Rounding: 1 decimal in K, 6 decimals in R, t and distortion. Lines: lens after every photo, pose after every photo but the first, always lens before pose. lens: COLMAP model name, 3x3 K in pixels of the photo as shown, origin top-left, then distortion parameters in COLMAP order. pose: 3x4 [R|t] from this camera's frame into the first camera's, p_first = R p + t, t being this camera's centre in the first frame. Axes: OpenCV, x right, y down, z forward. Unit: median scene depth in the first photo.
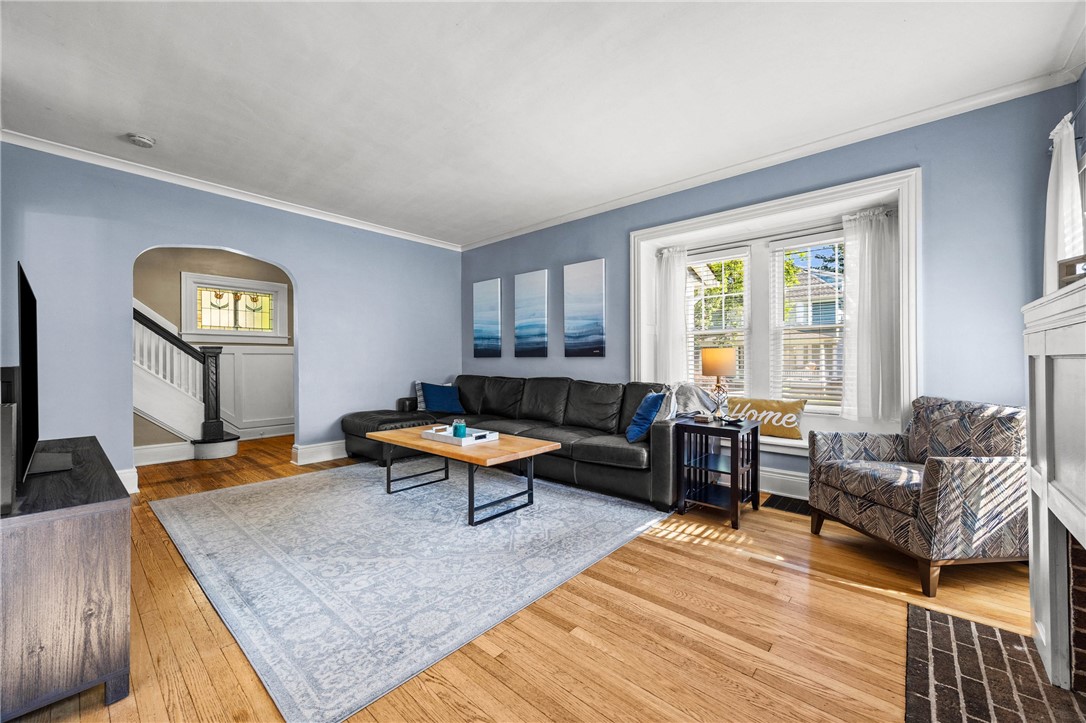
lens RADIAL K [[421.8, 0, 547.8], [0, 421.8, 359.6], [0, 0, 1]] dist [0.001180, 0.000279]
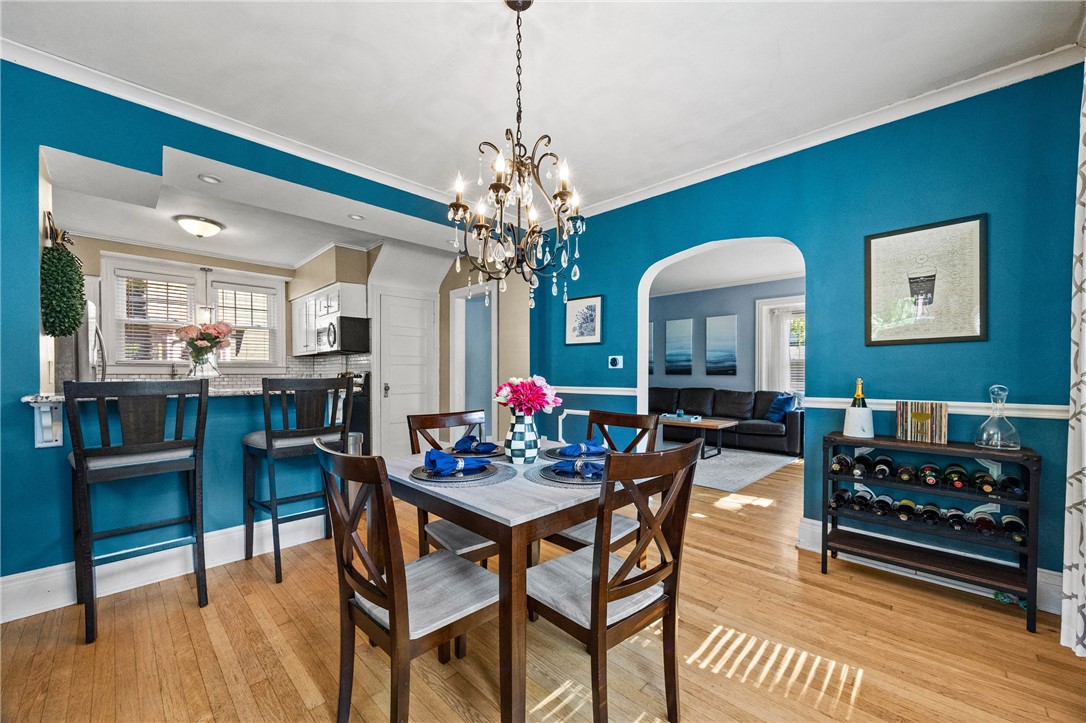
lens RADIAL K [[421.8, 0, 561.2], [0, 421.8, 376.4], [0, 0, 1]] dist [0.001180, 0.000279]
pose [[0.999436, 0.004733, -0.033254, -0.539733], [-0.004328, 0.999916, 0.012254, -0.021863], [0.033309, -0.012103, 0.999372, -0.718556]]
